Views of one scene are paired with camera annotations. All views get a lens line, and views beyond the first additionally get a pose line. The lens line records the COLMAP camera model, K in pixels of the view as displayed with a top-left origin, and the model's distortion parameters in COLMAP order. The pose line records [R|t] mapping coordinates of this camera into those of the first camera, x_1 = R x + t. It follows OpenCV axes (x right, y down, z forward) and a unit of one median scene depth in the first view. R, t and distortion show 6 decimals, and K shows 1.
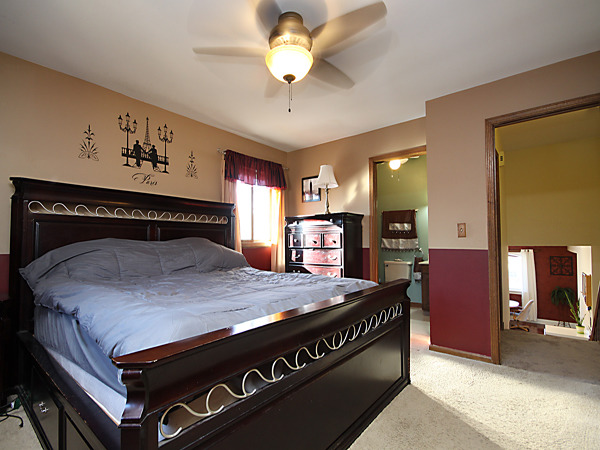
lens RADIAL K [[287.3, 0, 294.5], [0, 287.3, 233.5], [0, 0, 1]] dist [0.001149, 0.000148]
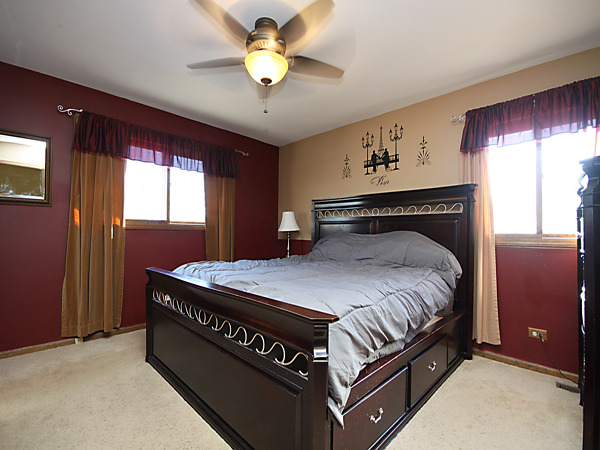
lens RADIAL K [[287.3, 0, 294.5], [0, 287.3, 233.5], [0, 0, 1]] dist [0.001149, 0.000148]
pose [[-0.117835, 0.000489, -0.993033, 0.661764], [0.015293, 0.999882, -0.001322, 0.017535], [0.992915, -0.015342, -0.117829, 0.784241]]
